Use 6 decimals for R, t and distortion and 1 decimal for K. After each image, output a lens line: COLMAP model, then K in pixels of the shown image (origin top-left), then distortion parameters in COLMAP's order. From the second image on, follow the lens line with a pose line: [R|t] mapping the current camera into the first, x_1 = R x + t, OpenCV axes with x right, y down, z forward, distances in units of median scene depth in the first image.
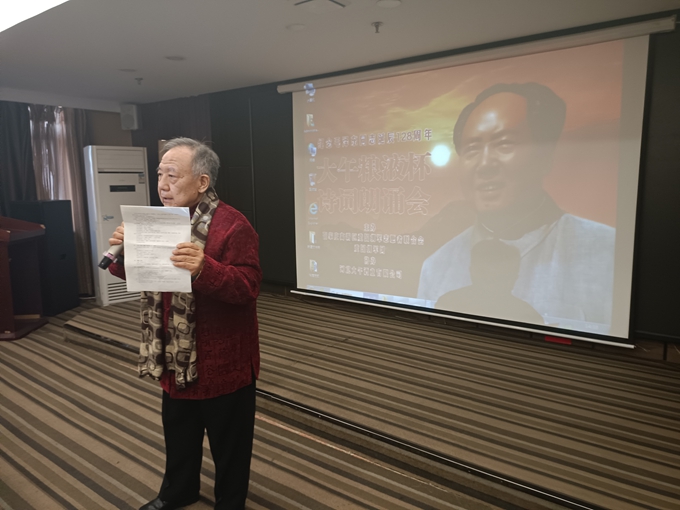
lens RADIAL K [[496.2, 0, 341.3], [0, 496.2, 253.7], [0, 0, 1]] dist [0.058203, -0.066127]
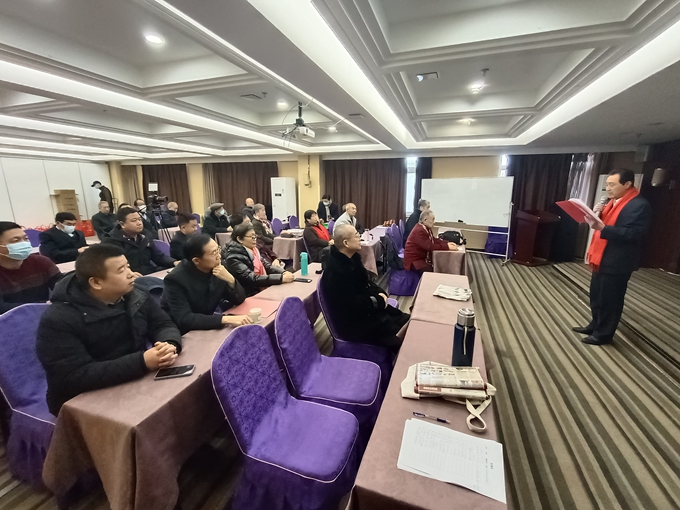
lens RADIAL K [[301.0, 0, 340.0], [0, 301.0, 255.0], [0, 0, 1]] dist [0.000423, 0.000059]
pose [[0.296444, 0.222489, -0.928773, 0.372865], [-0.142798, 0.971880, 0.187237, -0.009426], [0.944314, 0.077122, 0.319879, -0.254540]]
